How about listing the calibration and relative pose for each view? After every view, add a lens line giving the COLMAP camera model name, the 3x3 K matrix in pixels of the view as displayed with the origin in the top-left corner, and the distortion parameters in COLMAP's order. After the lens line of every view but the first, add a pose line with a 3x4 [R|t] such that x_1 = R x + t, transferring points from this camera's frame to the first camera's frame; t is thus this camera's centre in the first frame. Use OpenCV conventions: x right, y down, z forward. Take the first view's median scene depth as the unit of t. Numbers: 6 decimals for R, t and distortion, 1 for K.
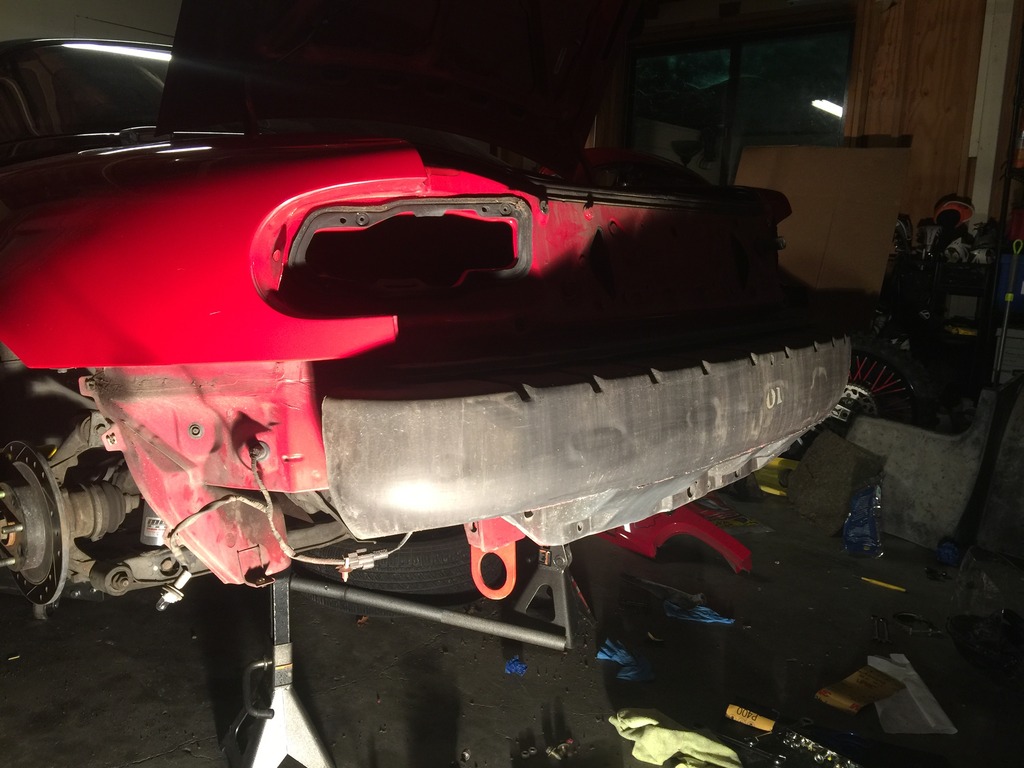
lens RADIAL K [[854.0, 0, 508.3], [0, 854.0, 376.9], [0, 0, 1]] dist [0.053055, -0.080349]
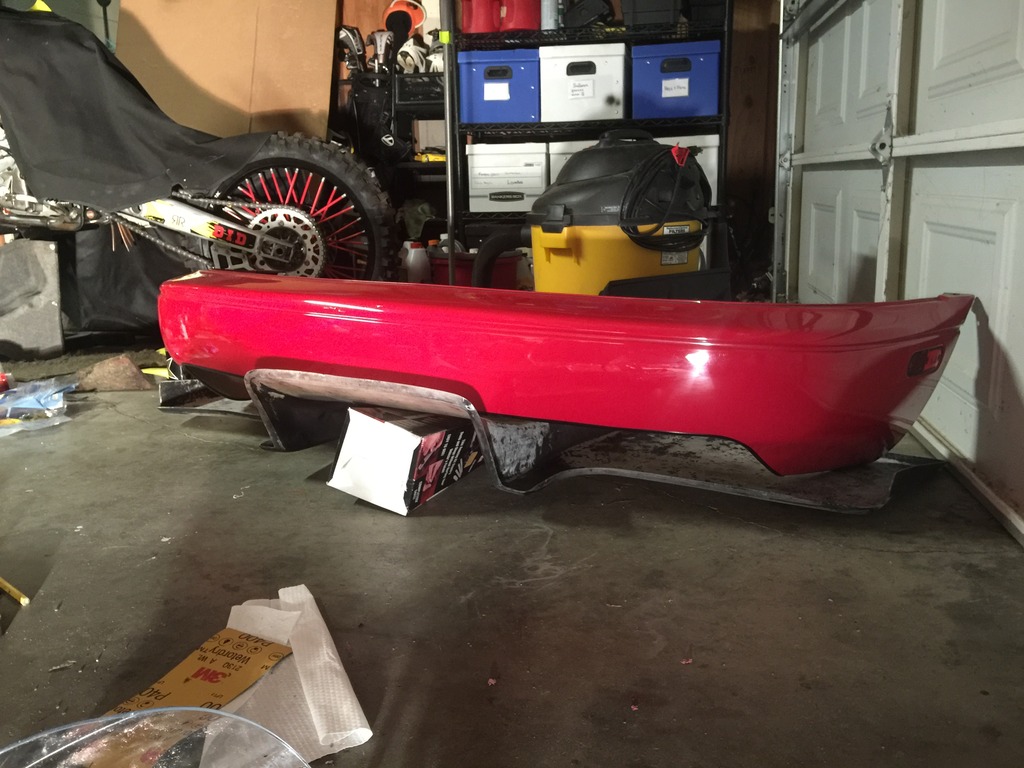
lens RADIAL K [[854.0, 0, 511.5], [0, 854.0, 378.0], [0, 0, 1]] dist [0.053055, -0.080349]
pose [[0.863843, -0.175882, 0.472060, 0.598384], [0.140979, 0.984032, 0.108651, 0.279844], [-0.483632, -0.027307, 0.874845, 0.847620]]
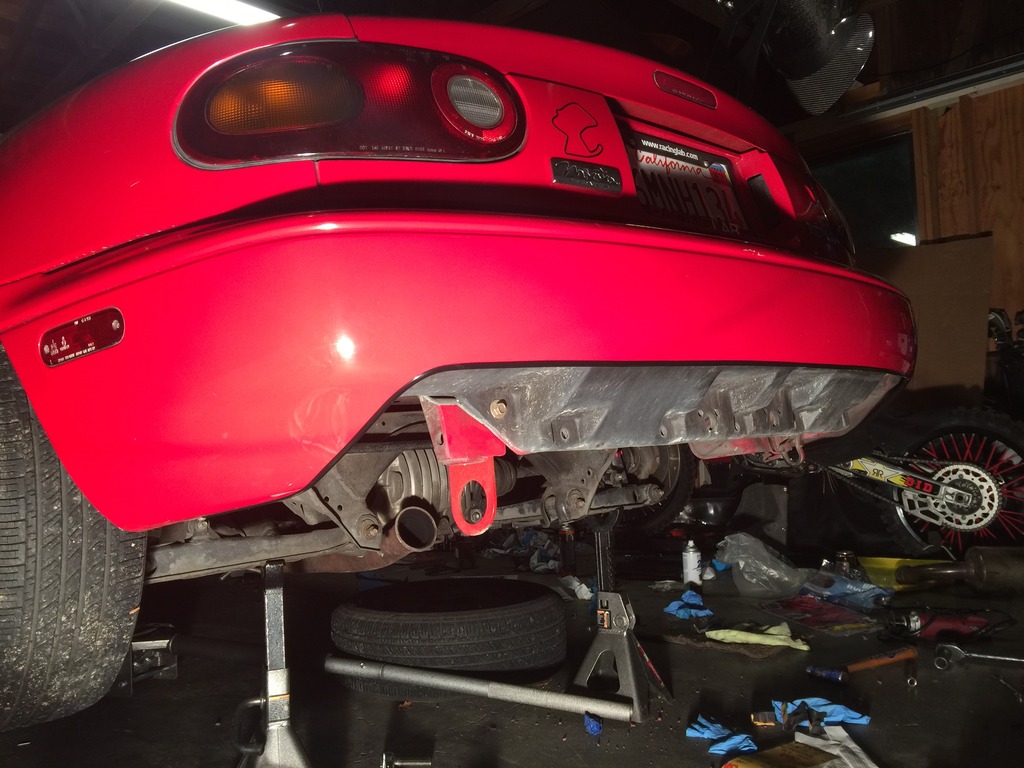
lens RADIAL K [[854.0, 0, 520.5], [0, 854.0, 380.7], [0, 0, 1]] dist [0.053055, -0.080349]
pose [[0.990567, -0.086029, -0.106662, 0.130566], [0.059347, 0.970918, -0.231942, 0.308289], [0.123514, 0.223424, 0.966864, 0.145652]]
